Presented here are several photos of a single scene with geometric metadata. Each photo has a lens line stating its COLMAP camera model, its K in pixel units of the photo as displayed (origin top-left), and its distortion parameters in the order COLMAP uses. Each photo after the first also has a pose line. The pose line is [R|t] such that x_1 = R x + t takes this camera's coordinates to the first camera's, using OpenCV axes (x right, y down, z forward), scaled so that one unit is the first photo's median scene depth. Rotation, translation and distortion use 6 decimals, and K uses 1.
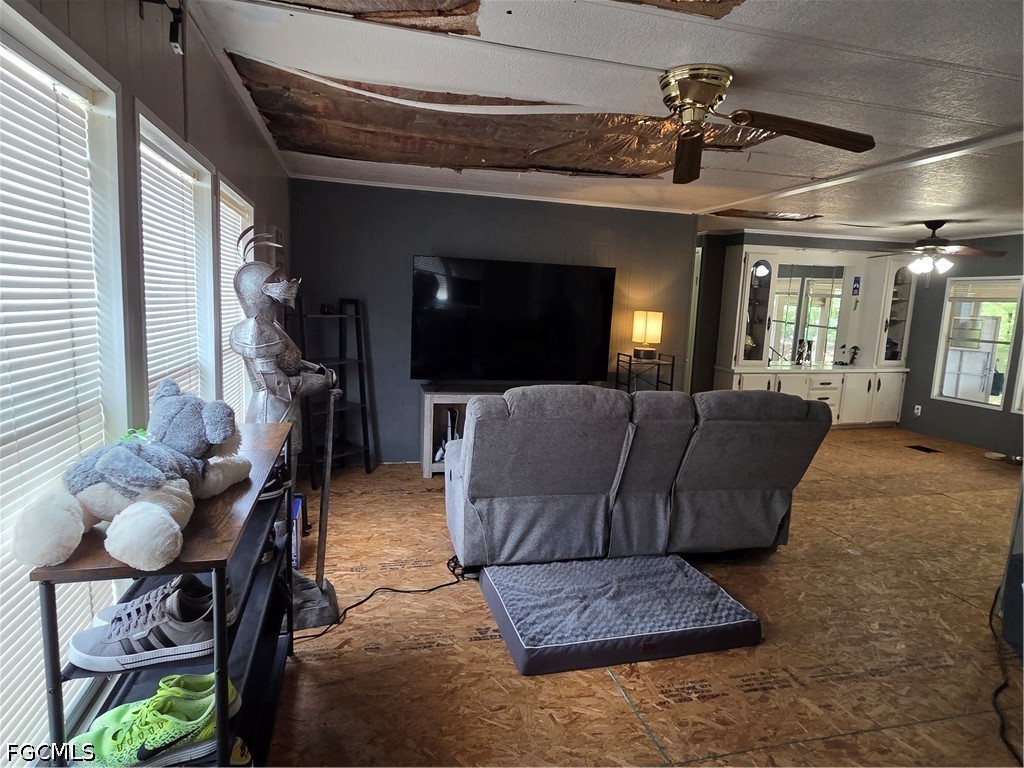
lens RADIAL K [[592.8, 0, 512.0], [0, 592.8, 384.0], [0, 0, 1]] dist [0.000531, -0.001157]
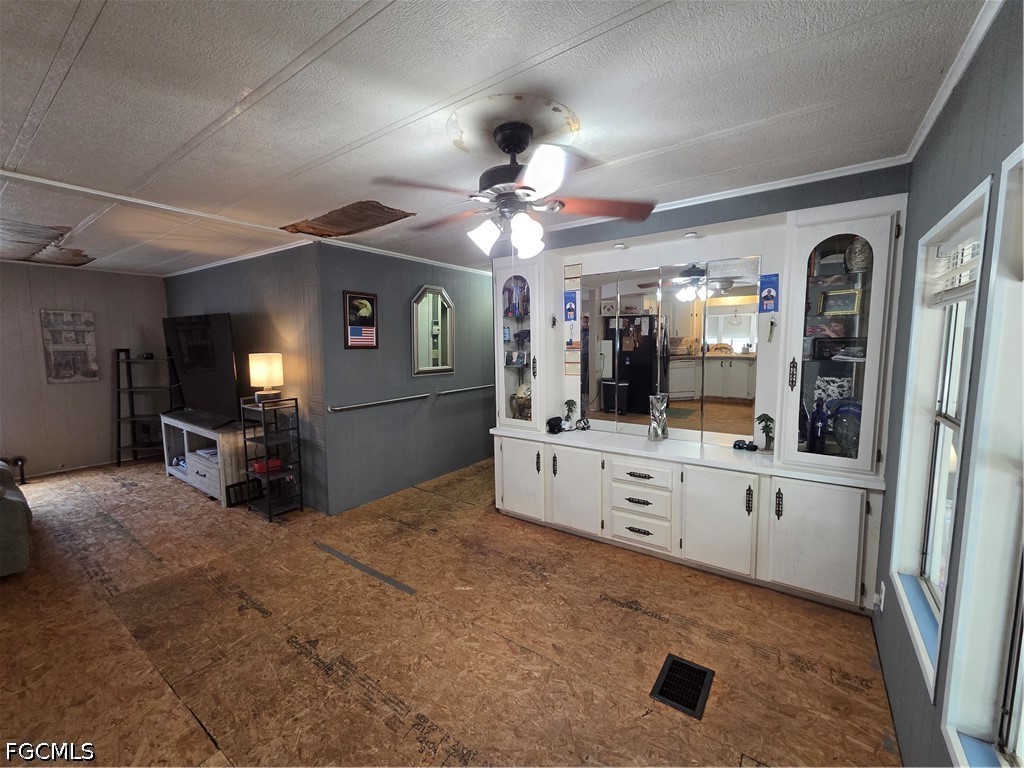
lens RADIAL K [[419.2, 0, 505.9], [0, 419.2, 381.5], [0, 0, 1]] dist [0.003804, -0.000106]
pose [[0.636570, 0.036761, -0.770342, 0.734123], [-0.075547, 0.997032, -0.014849, -0.071861], [0.767509, 0.067650, 0.637458, 0.631517]]
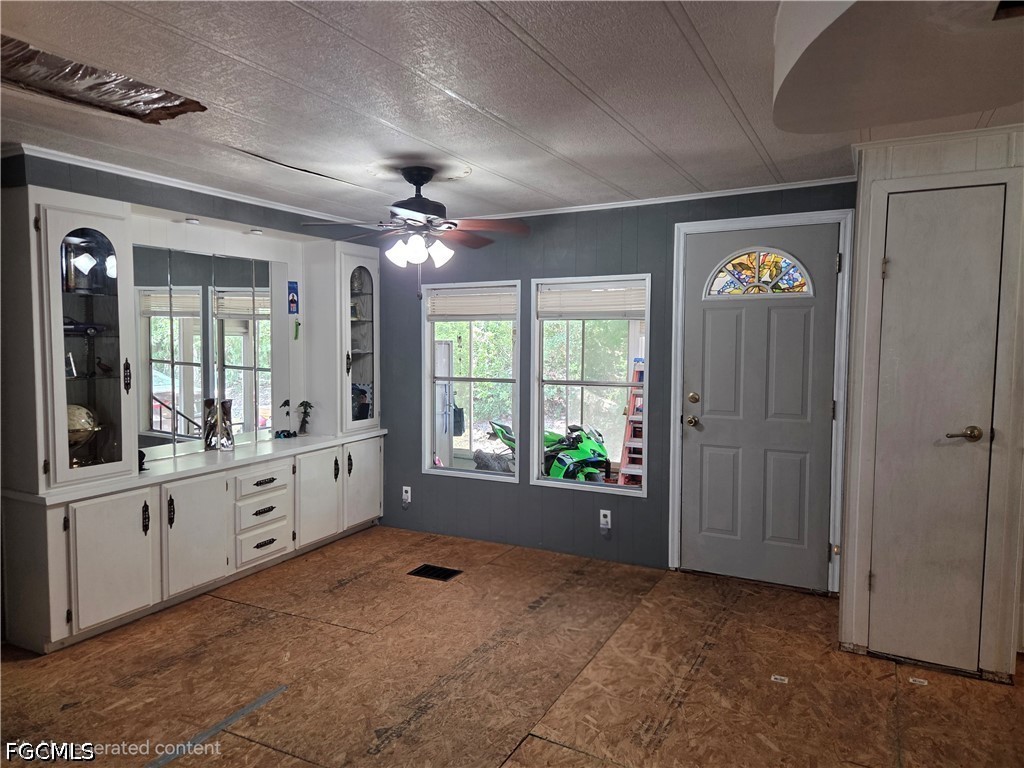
lens RADIAL K [[685.9, 0, 498.0], [0, 685.9, 383.8], [0, 0, 1]] dist [0.071288, -0.058625]
pose [[0.679623, -0.080964, 0.729080, 0.228710], [0.125721, 0.992041, -0.007027, -0.054449], [-0.722708, 0.096436, 0.684393, 0.421271]]
